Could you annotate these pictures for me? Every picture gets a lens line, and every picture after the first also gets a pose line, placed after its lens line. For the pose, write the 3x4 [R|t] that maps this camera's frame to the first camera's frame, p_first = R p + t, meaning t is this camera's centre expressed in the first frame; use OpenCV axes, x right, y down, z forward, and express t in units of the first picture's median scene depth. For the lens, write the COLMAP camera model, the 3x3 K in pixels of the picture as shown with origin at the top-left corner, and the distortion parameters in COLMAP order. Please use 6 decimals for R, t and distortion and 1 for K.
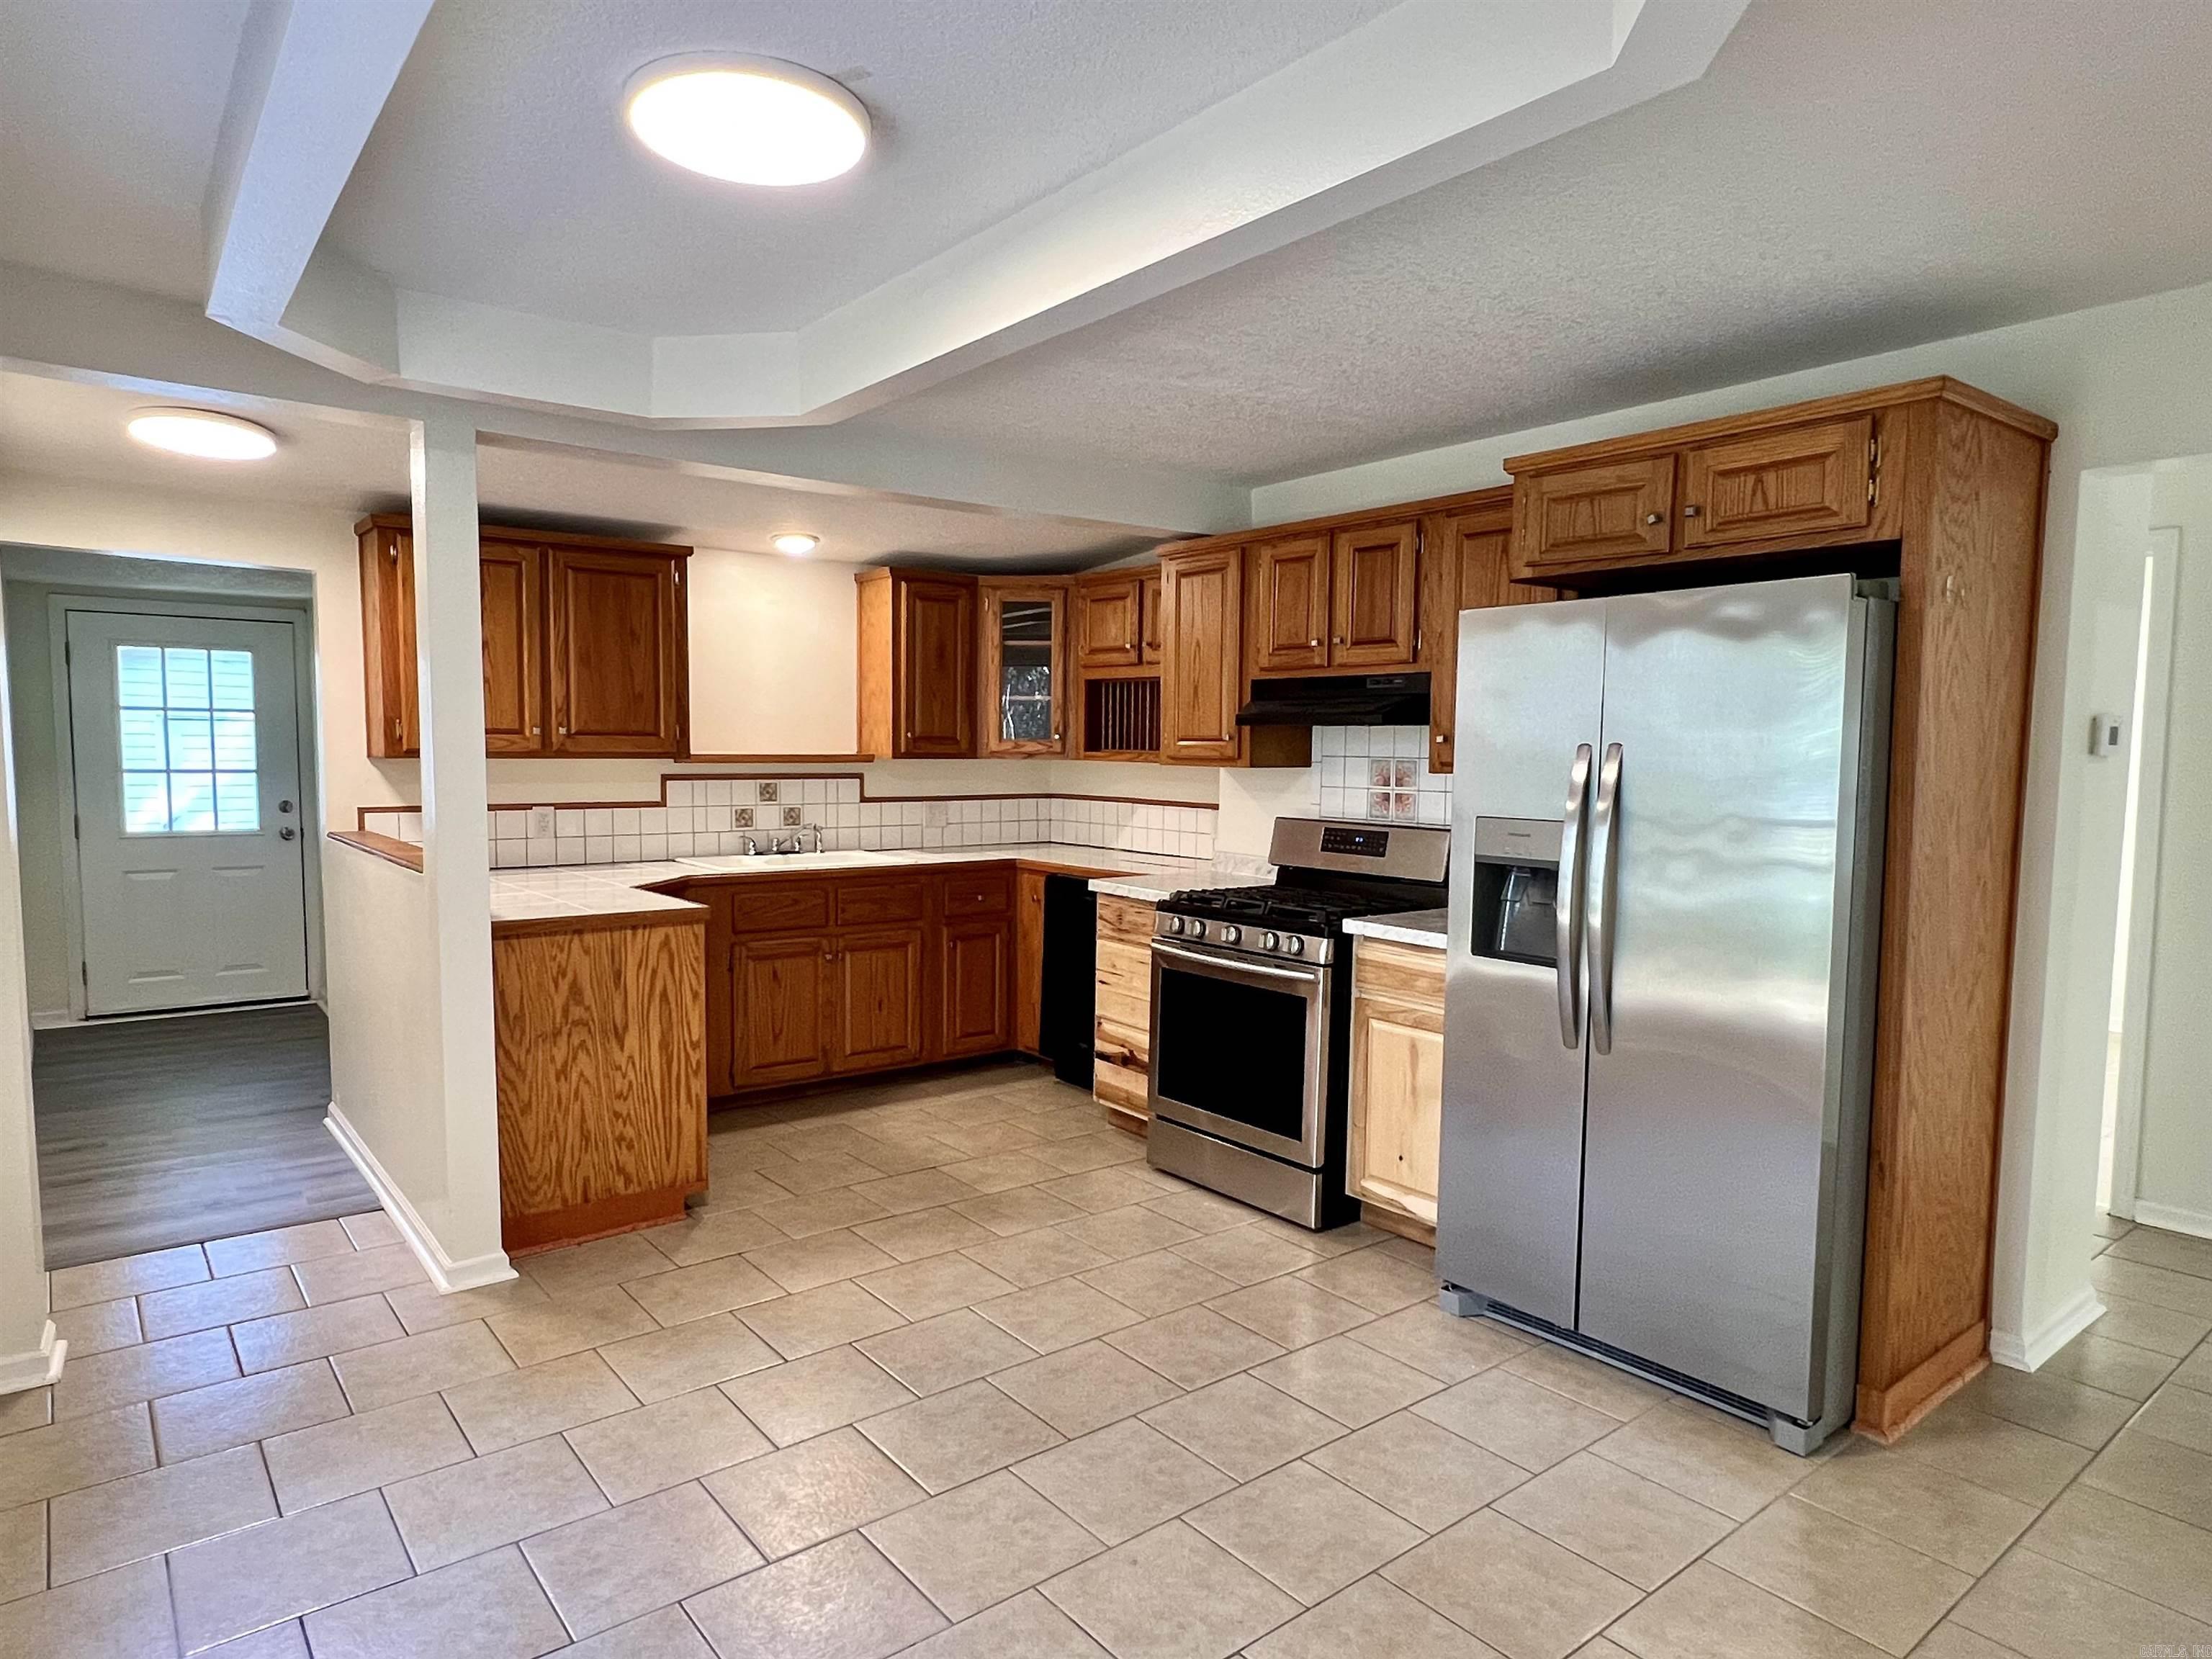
lens RADIAL K [[1318.8, 0, 1106.6], [0, 1318.8, 851.5], [0, 0, 1]] dist [-0.000877, -0.002422]
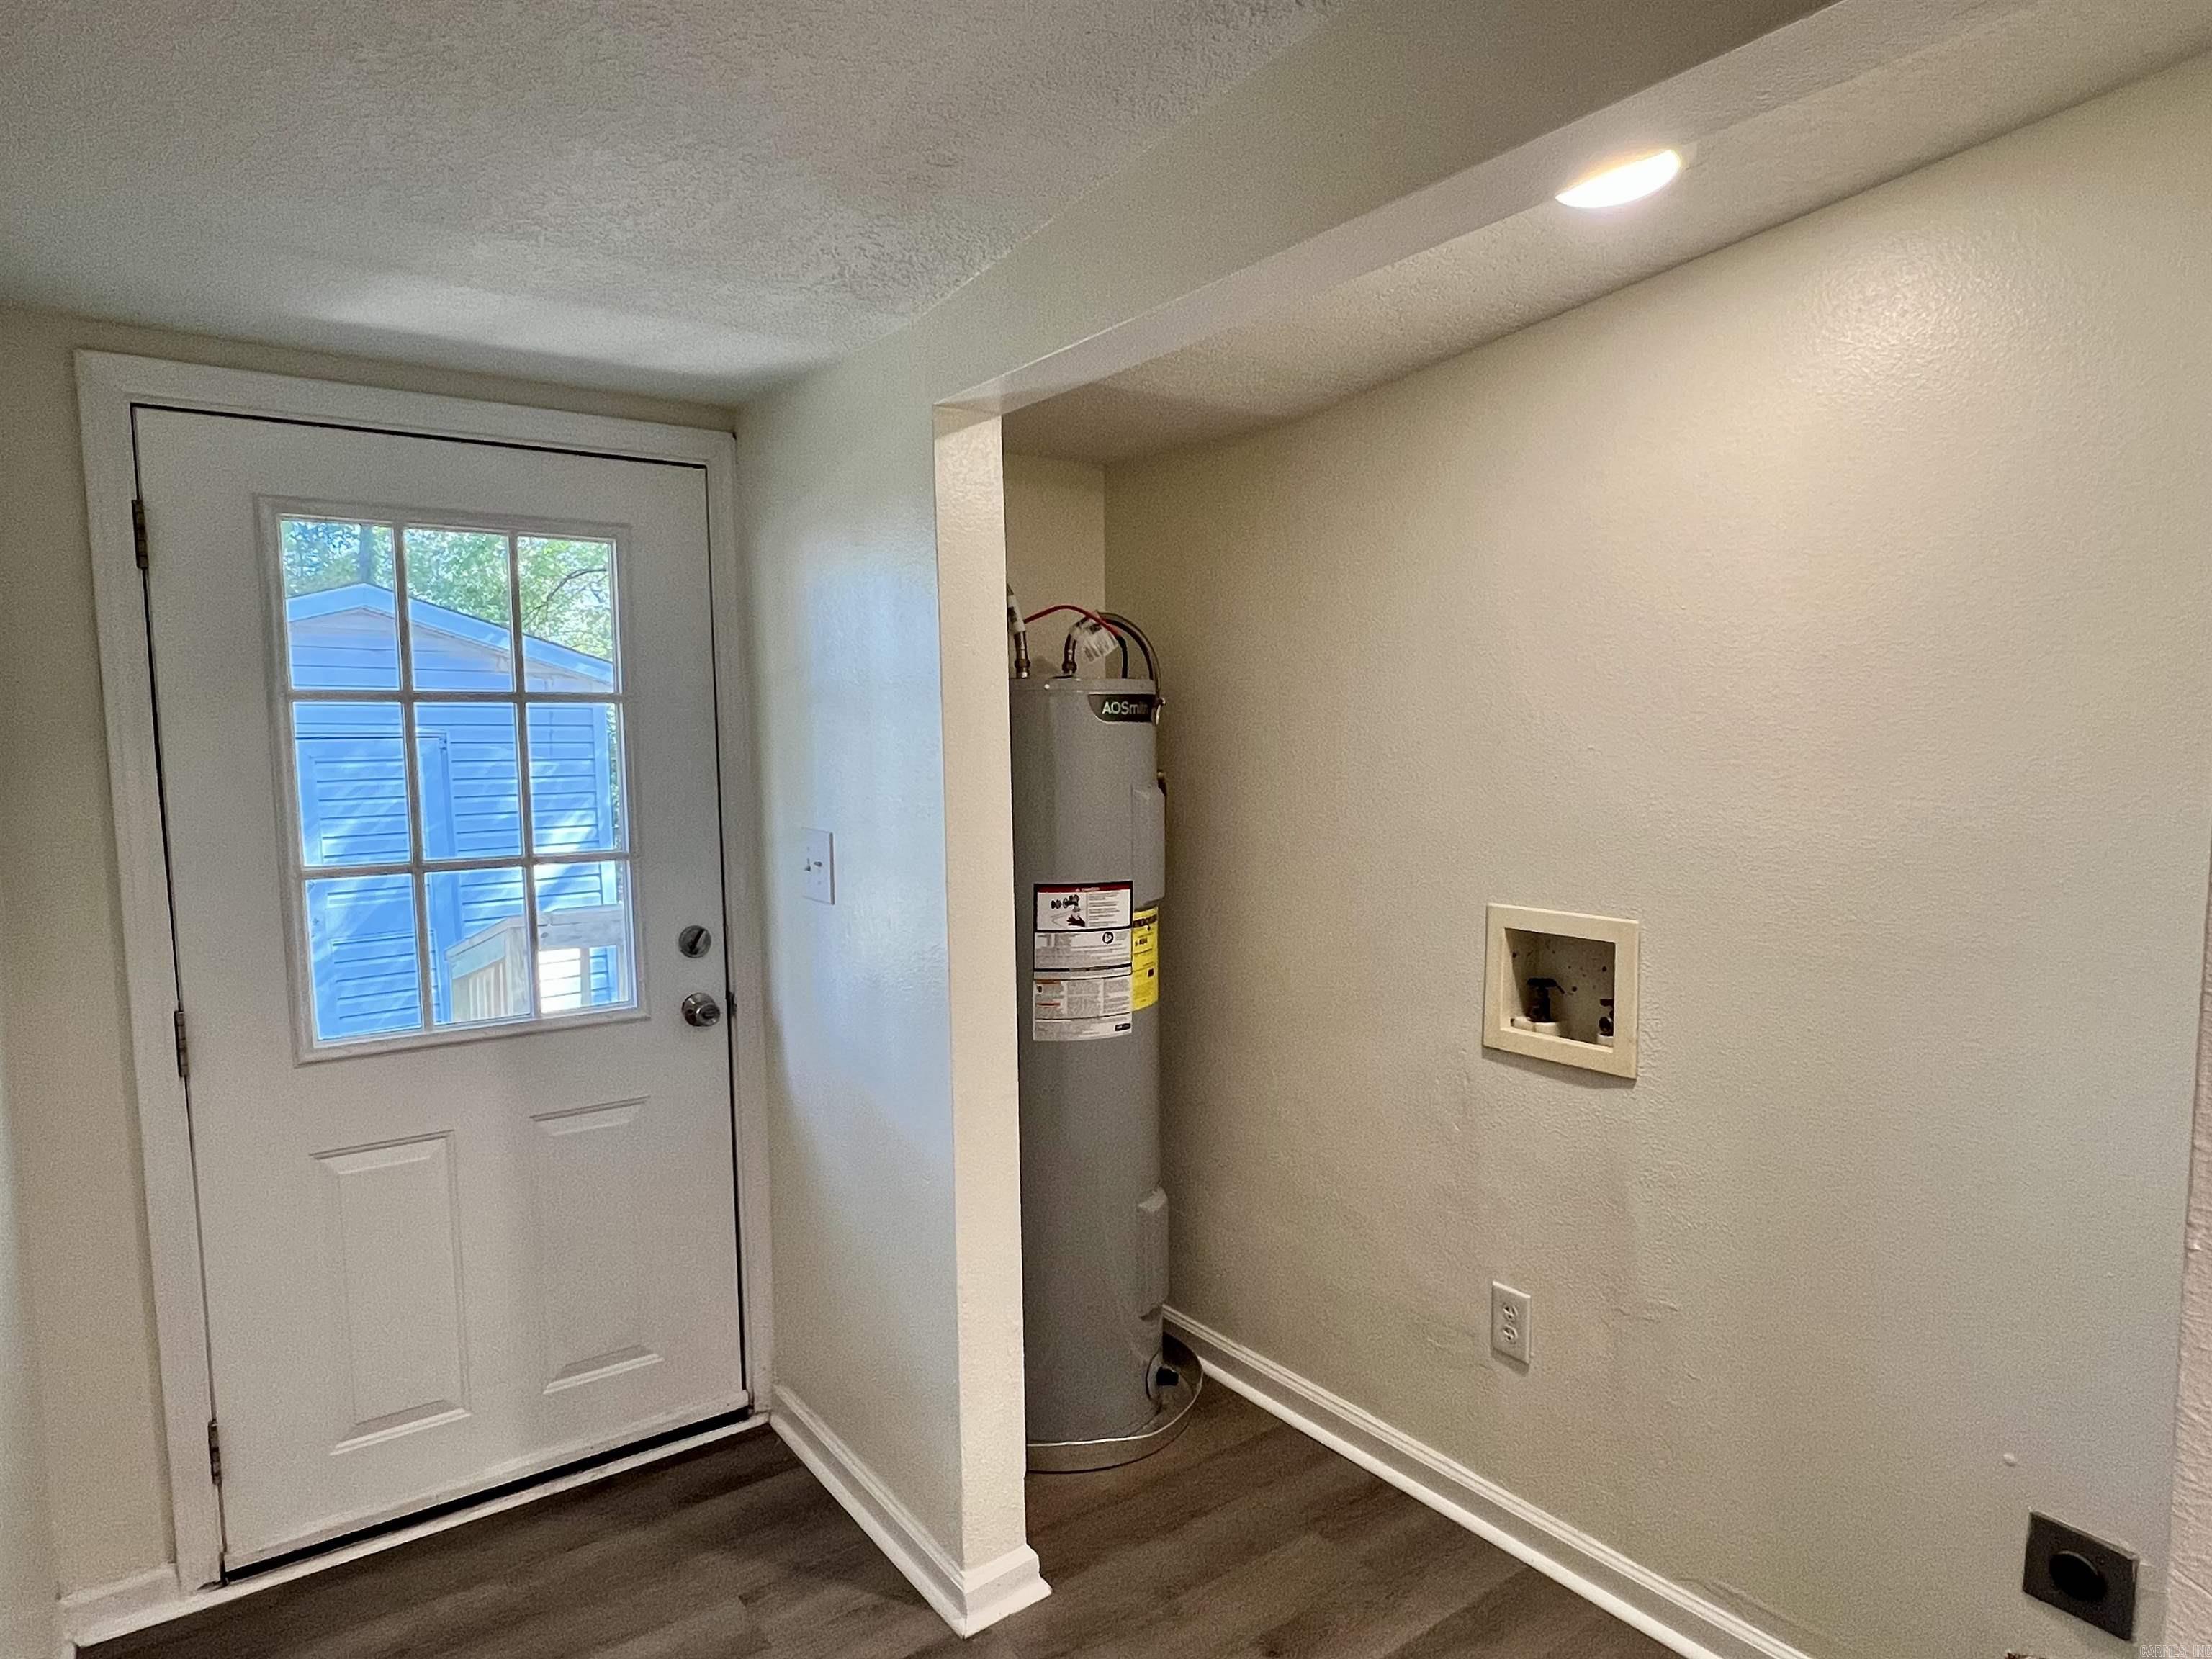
lens RADIAL K [[1318.8, 0, 1109.8], [0, 1318.8, 848.5], [0, 0, 1]] dist [-0.000877, -0.002422]
pose [[0.999190, -0.017174, -0.036379, -0.722697], [0.017777, 0.999709, 0.016307, -0.098297], [0.036088, -0.016940, 0.999205, 0.914300]]
